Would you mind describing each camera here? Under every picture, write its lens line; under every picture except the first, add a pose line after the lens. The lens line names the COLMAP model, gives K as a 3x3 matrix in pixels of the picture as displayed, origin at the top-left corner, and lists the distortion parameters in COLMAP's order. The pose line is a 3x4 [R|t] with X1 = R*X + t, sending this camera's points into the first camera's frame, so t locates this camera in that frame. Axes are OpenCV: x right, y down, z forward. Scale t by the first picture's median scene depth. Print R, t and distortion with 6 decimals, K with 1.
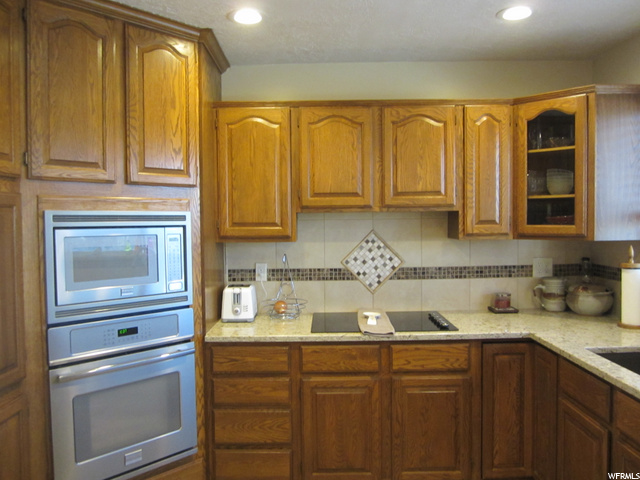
lens RADIAL K [[527.6, 0, 320.0], [0, 527.6, 240.0], [0, 0, 1]] dist [-0.048920, -0.004371]
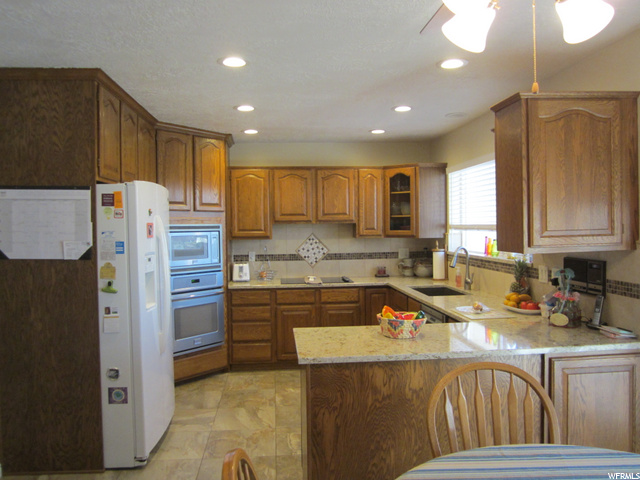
lens RADIAL K [[527.6, 0, 320.0], [0, 527.6, 240.0], [0, 0, 1]] dist [-0.048920, -0.004371]
pose [[0.995871, -0.002589, 0.090739, -0.046898], [0.003499, 0.999945, -0.009869, 0.025883], [-0.090708, 0.010145, 0.995826, -0.941603]]
